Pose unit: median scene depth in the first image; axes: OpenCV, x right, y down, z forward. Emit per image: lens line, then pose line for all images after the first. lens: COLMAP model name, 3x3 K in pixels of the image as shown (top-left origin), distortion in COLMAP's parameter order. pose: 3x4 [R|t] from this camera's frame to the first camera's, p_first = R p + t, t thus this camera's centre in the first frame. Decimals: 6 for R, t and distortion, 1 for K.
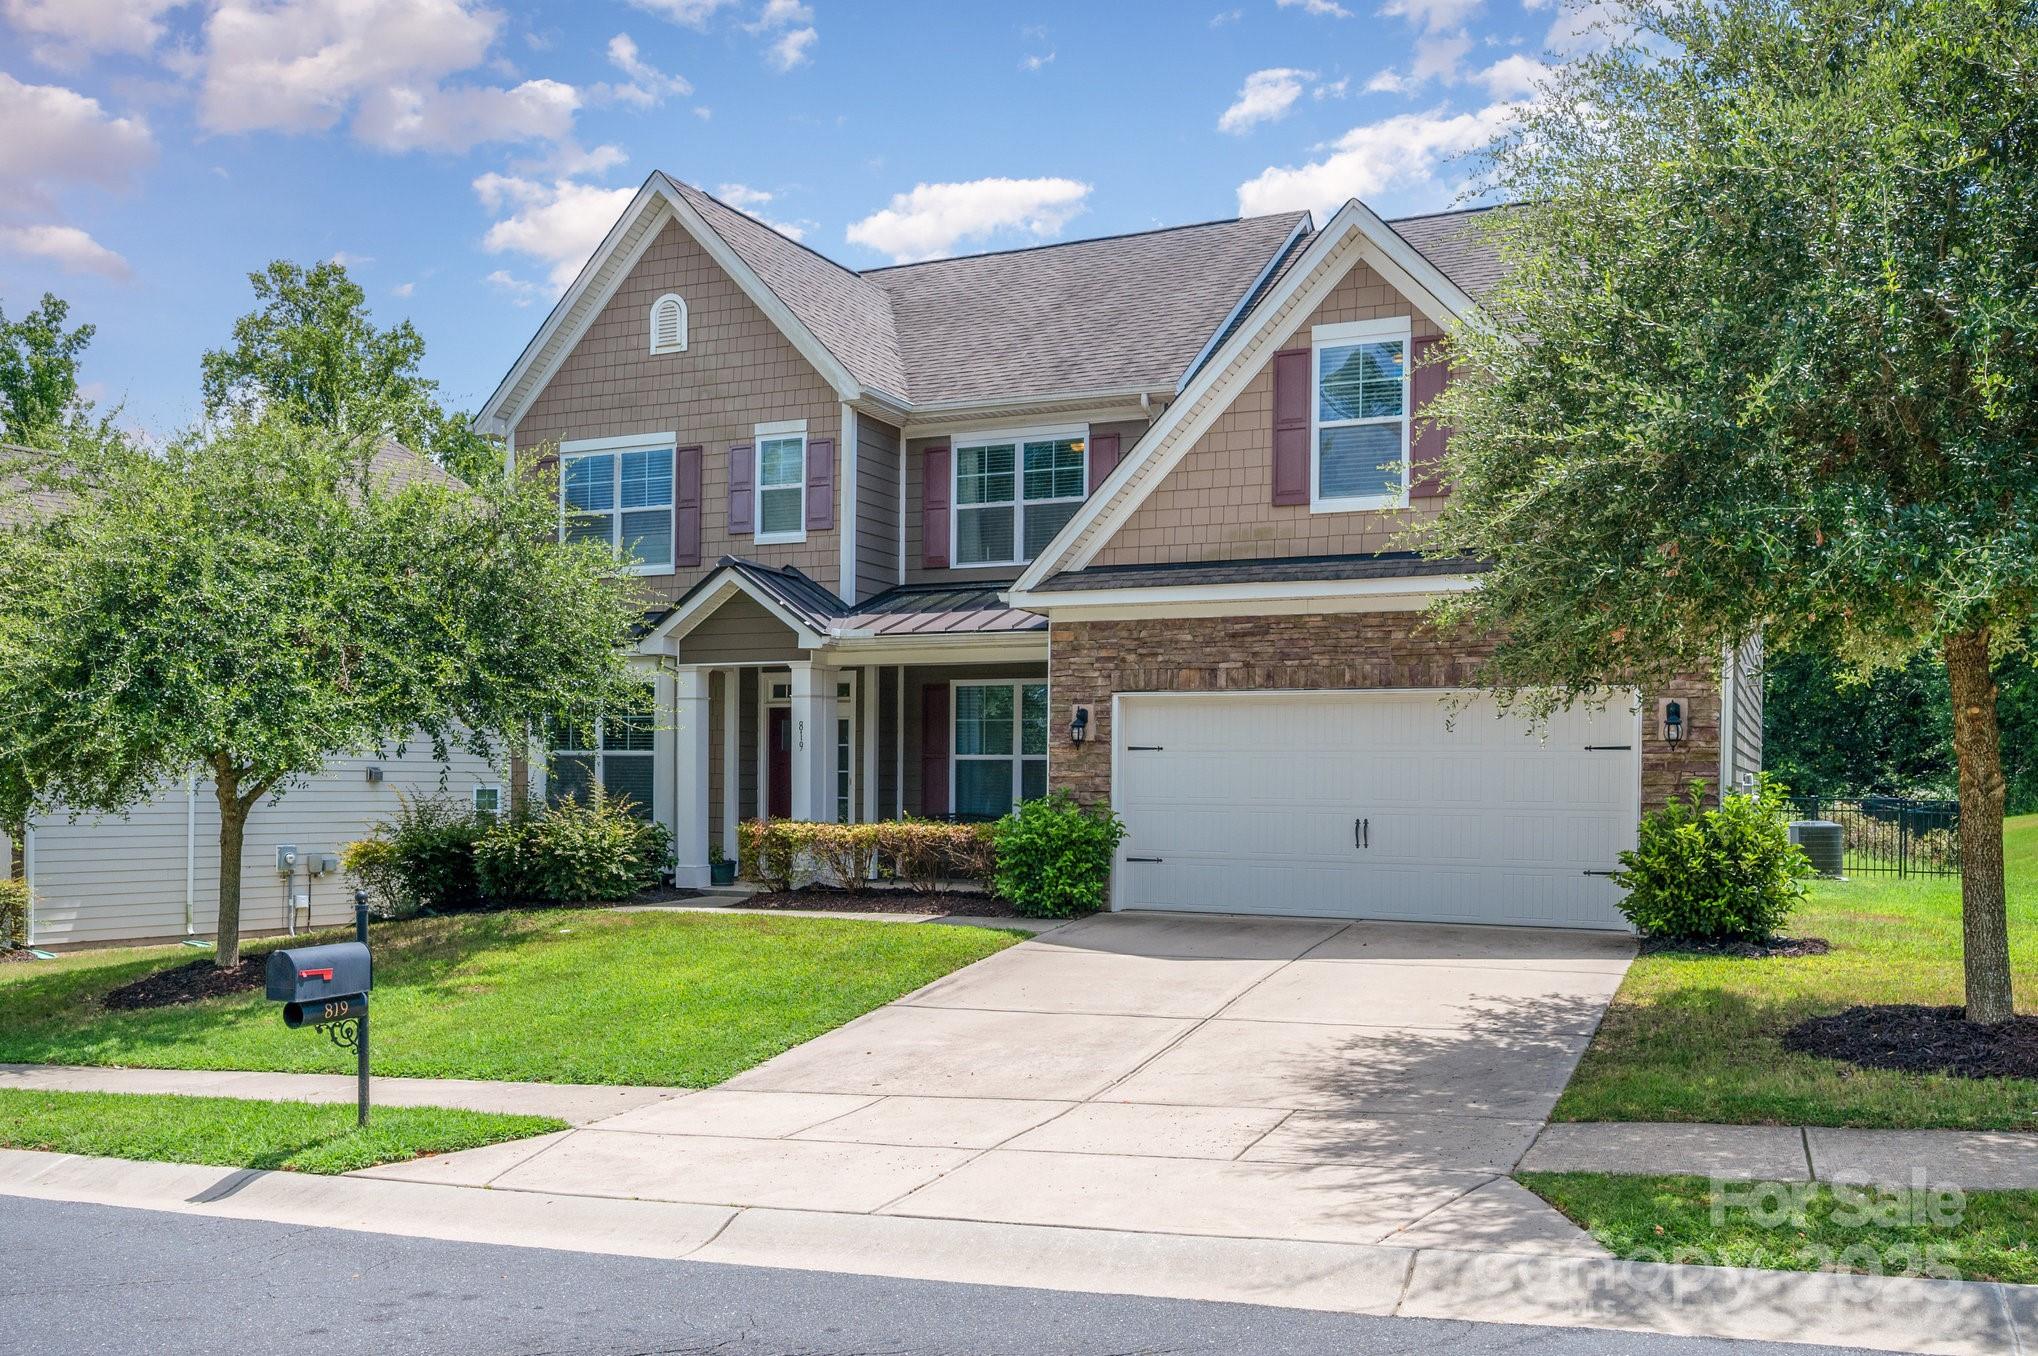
lens RADIAL K [[1662.6, 0, 1021.9], [0, 1662.6, 786.9], [0, 0, 1]] dist [-0.002583, 0.000561]
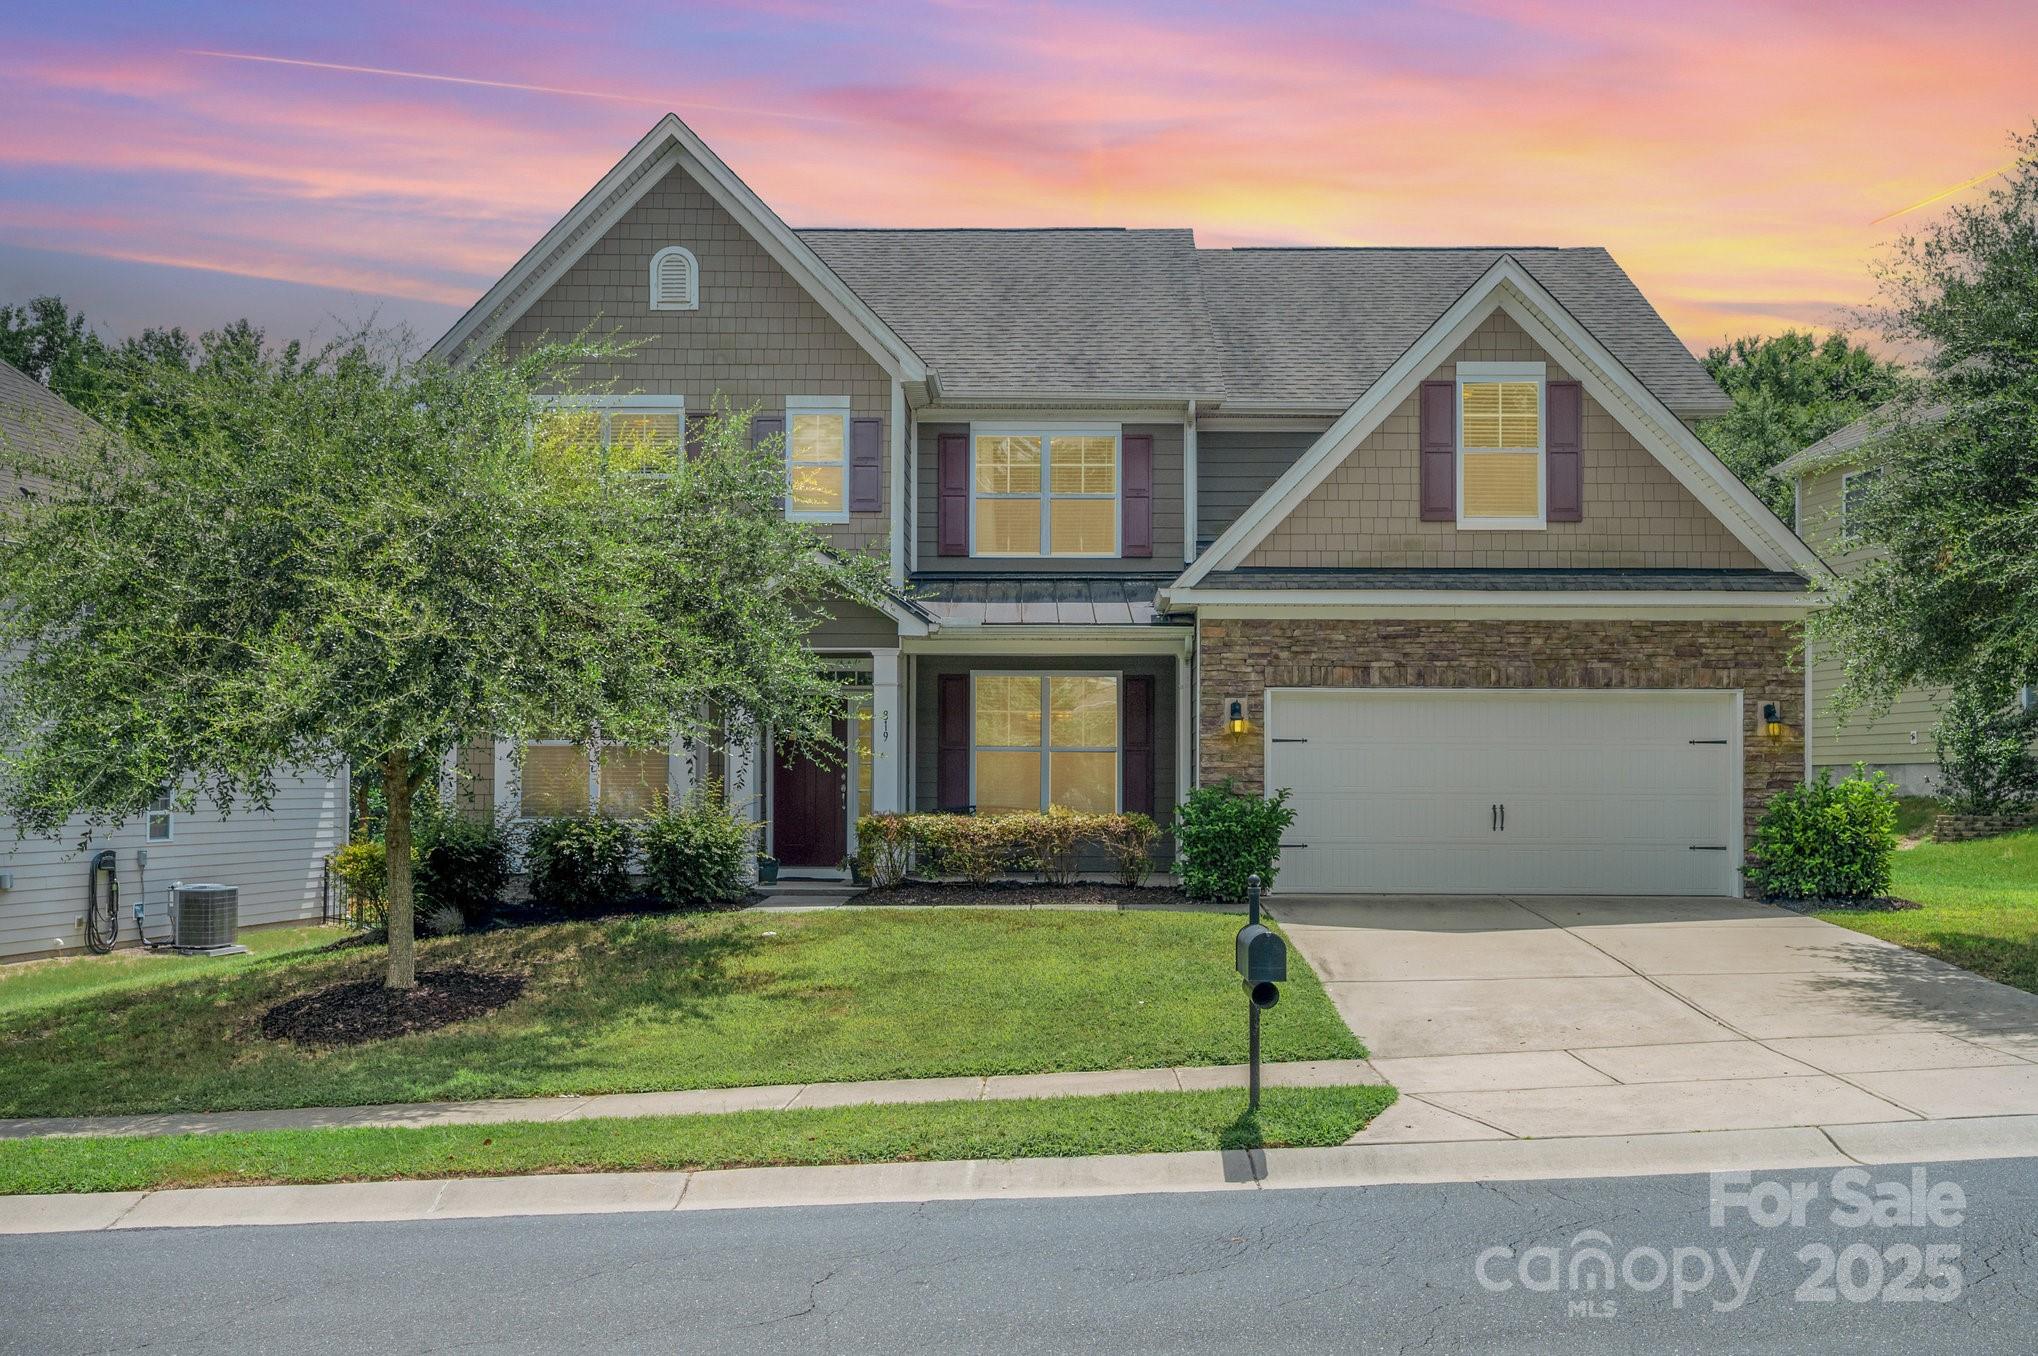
lens RADIAL K [[1778.0, 0, 1022.0], [0, 1778.0, 745.3], [0, 0, 1]] dist [-0.004323, -0.002189]
pose [[0.918572, 0.004377, 0.395228, -0.547114], [0.004396, 0.999764, -0.021289, 0.003353], [-0.395228, 0.021293, 0.918336, 0.027897]]
